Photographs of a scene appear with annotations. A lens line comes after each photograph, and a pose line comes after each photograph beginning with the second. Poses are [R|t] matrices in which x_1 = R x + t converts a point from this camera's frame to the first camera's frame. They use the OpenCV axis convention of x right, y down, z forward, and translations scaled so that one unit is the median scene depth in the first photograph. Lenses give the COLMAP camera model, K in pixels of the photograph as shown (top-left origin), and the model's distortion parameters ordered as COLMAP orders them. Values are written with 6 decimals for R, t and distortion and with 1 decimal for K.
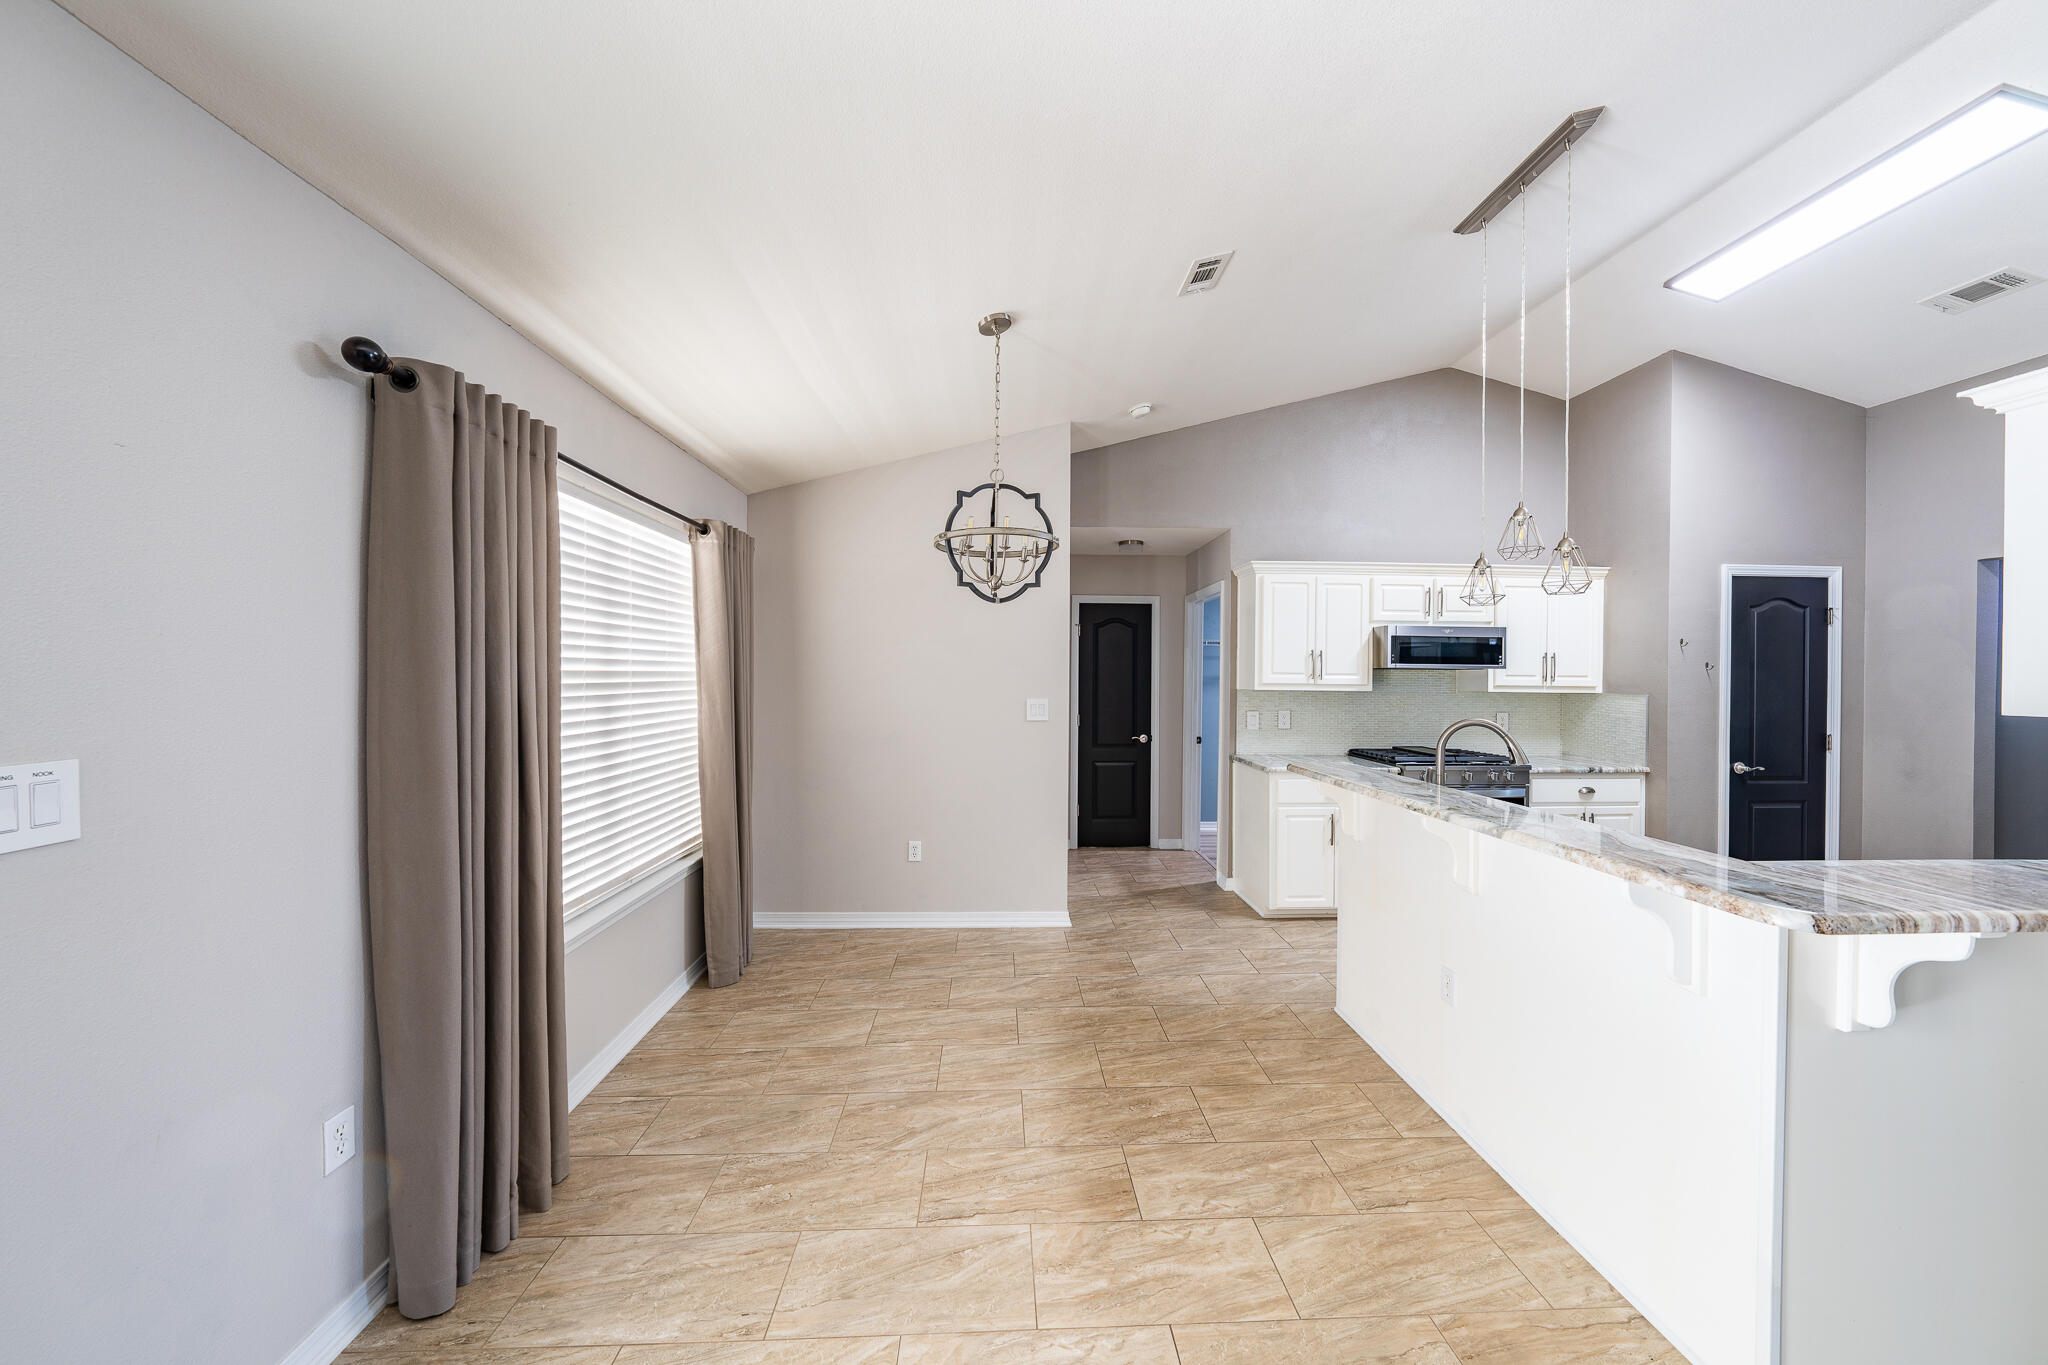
lens RADIAL K [[695.1, 0, 1026.7], [0, 695.1, 678.2], [0, 0, 1]] dist [-0.002636, 0.000261]
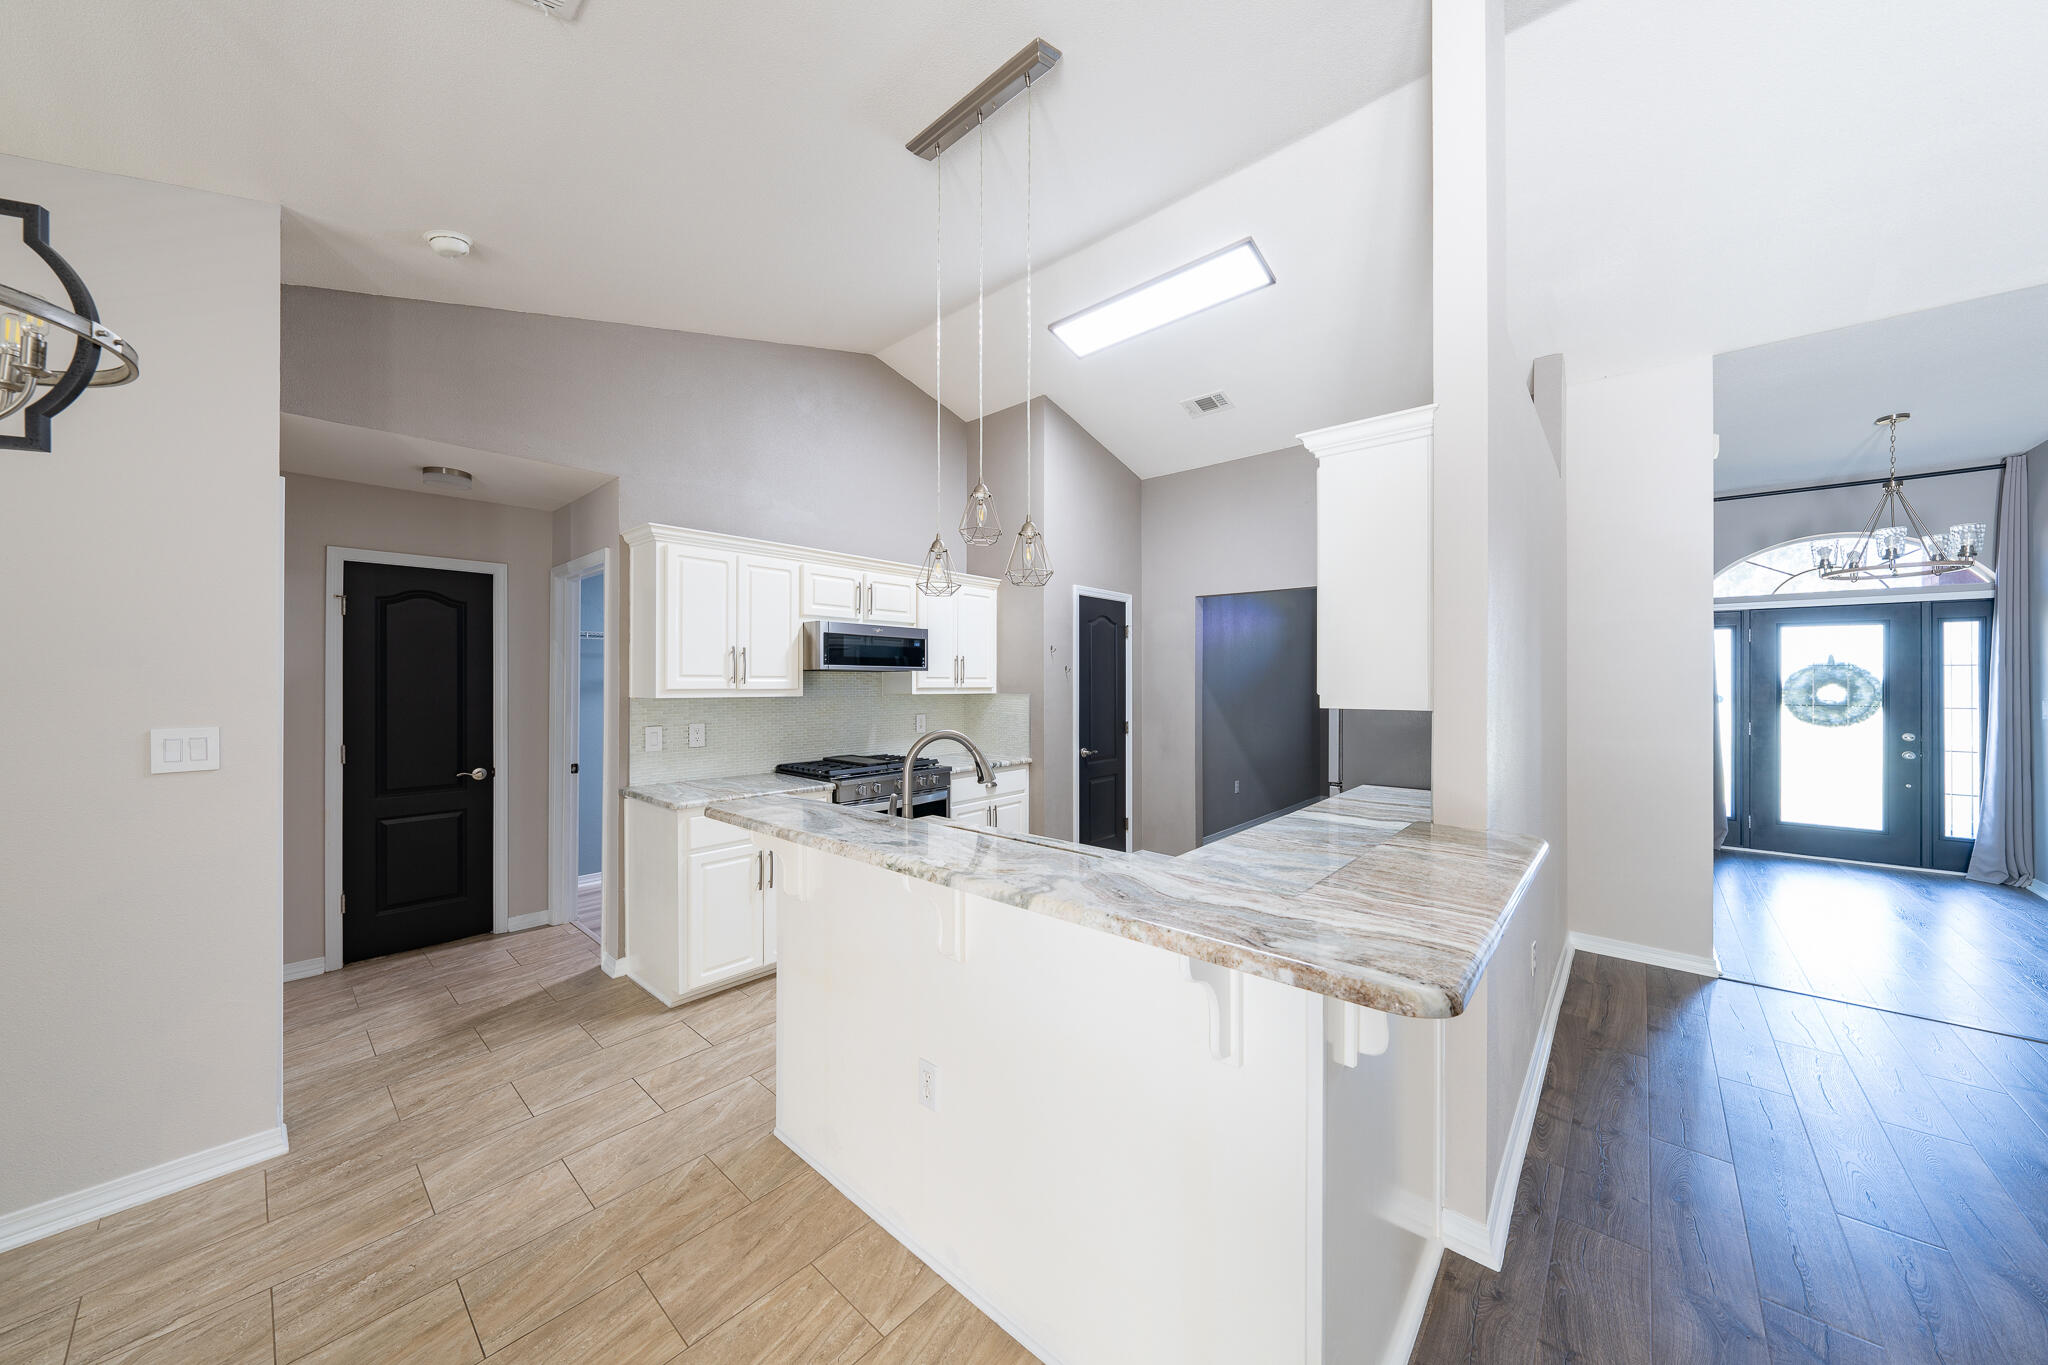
lens RADIAL K [[695.1, 0, 1026.7], [0, 695.1, 678.2], [0, 0, 1]] dist [-0.002636, 0.000261]
pose [[0.694555, -0.004394, 0.719426, 0.074722], [0.008134, 0.999965, -0.001745, -0.000283], [-0.719393, 0.007064, 0.694567, 0.214091]]
